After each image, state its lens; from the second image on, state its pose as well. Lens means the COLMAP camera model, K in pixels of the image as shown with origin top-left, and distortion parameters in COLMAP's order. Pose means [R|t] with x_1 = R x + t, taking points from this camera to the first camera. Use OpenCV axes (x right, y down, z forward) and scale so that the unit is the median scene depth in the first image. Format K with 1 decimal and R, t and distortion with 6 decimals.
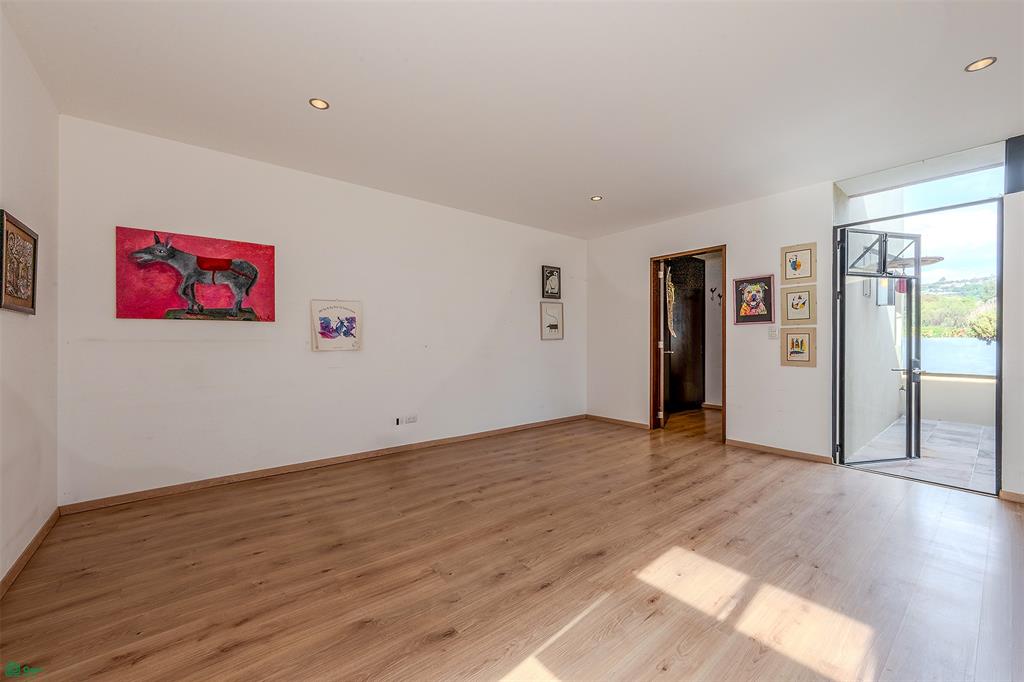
lens RADIAL K [[407.7, 0, 517.0], [0, 407.7, 343.7], [0, 0, 1]] dist [0.001564, 0.000017]
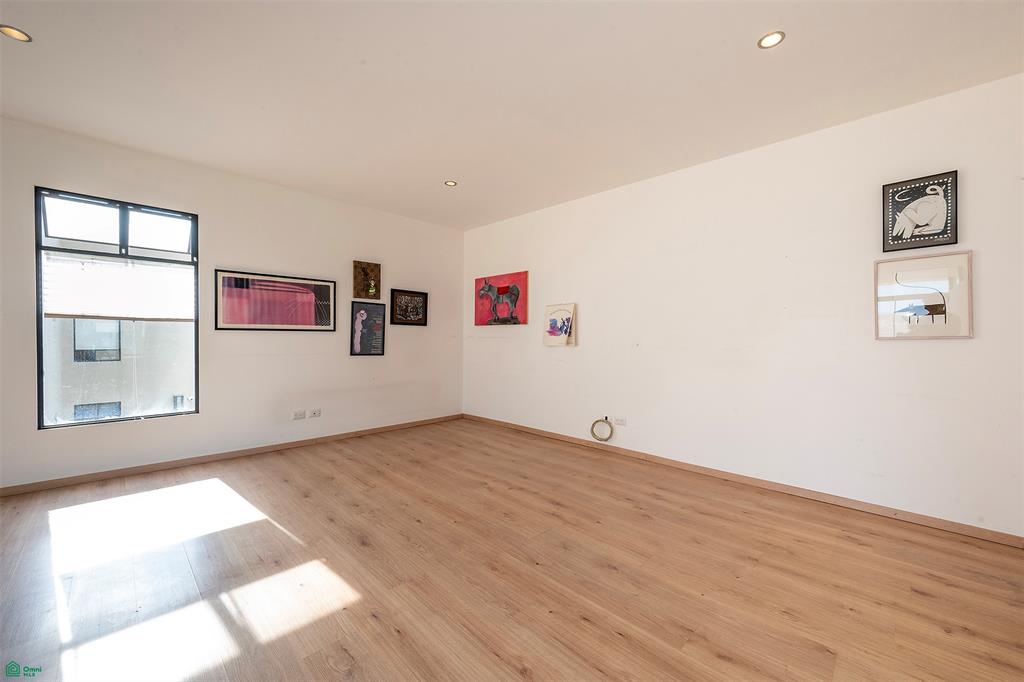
lens RADIAL K [[407.7, 0, 517.0], [0, 407.7, 343.7], [0, 0, 1]] dist [0.001564, 0.000017]
pose [[0.090630, 0.015527, -0.995764, 0.876813], [-0.015932, 0.999773, 0.014140, -0.005740], [0.995757, 0.014583, 0.090857, 0.897086]]
